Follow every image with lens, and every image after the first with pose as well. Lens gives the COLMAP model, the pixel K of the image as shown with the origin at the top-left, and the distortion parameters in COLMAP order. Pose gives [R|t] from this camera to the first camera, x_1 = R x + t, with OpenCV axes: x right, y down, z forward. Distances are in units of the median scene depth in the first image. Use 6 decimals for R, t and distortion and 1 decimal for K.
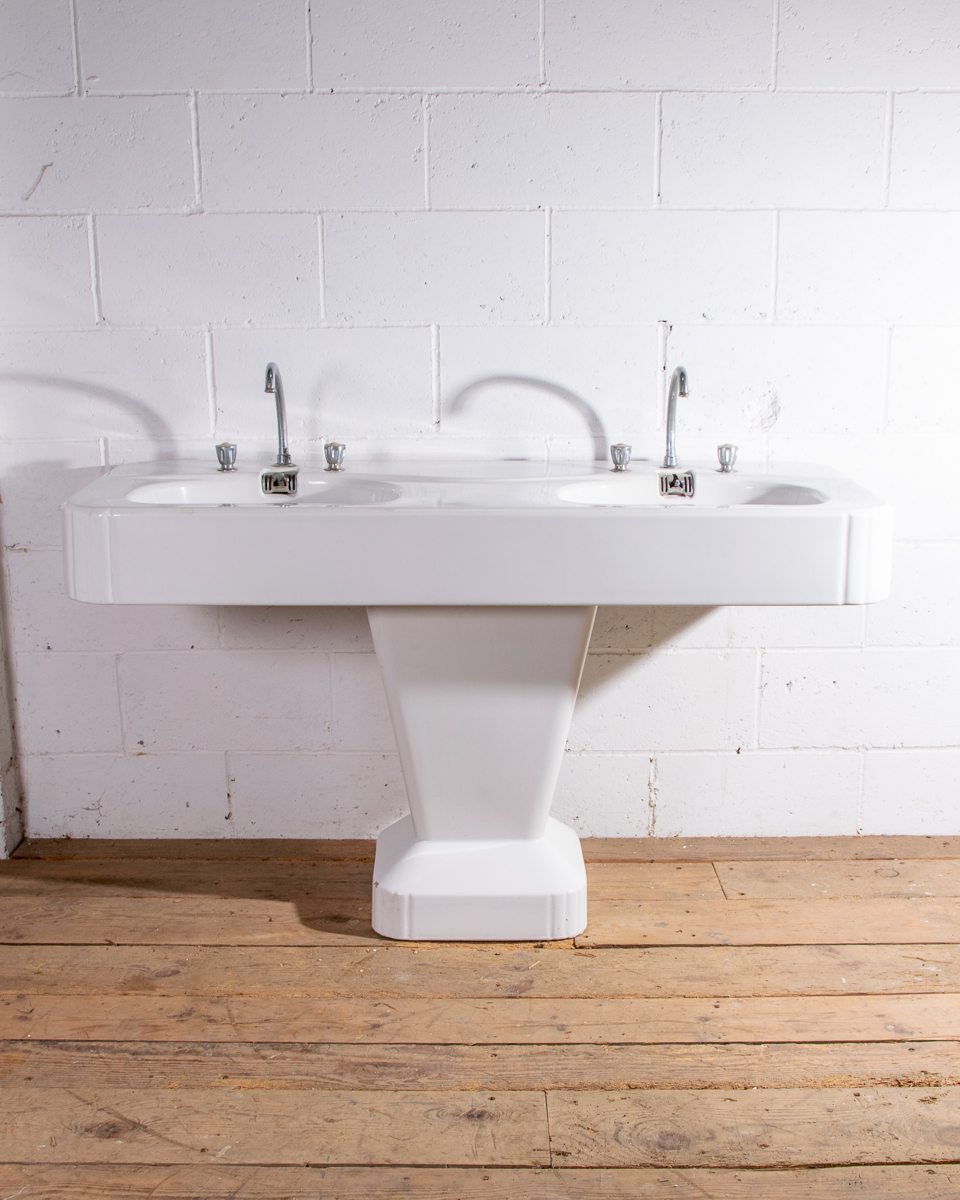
lens RADIAL K [[1585.2, 0, 513.5], [0, 1585.2, 635.2], [0, 0, 1]] dist [-0.095502, 0.130304]
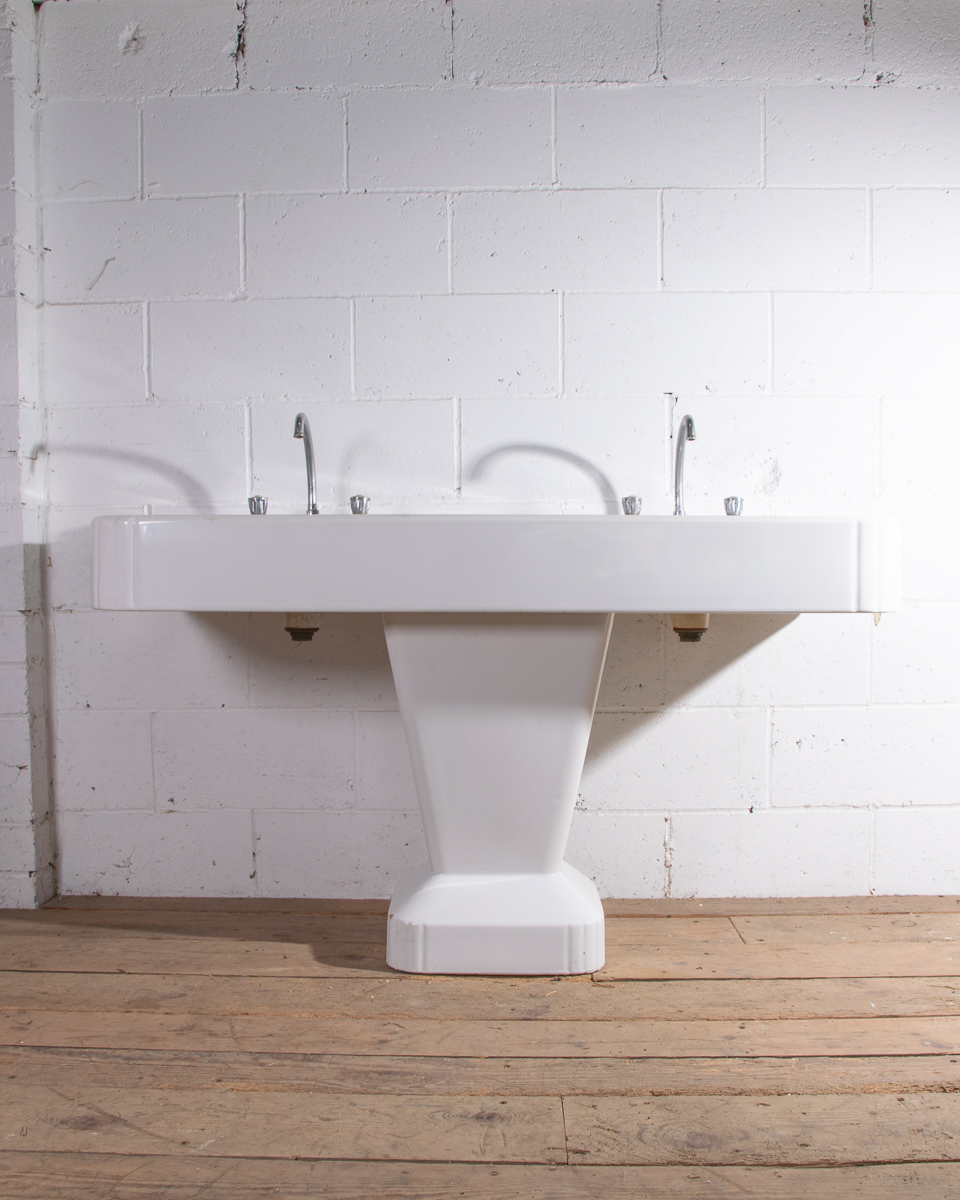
lens RADIAL K [[1312.8, 0, 501.4], [0, 1312.8, 617.0], [0, 0, 1]] dist [-0.138305, 0.116687]
pose [[0.999570, -0.003532, -0.029102, 0.006274], [-0.002240, 0.980613, -0.195942, 0.128617], [0.029230, 0.195923, 0.980184, 0.161351]]
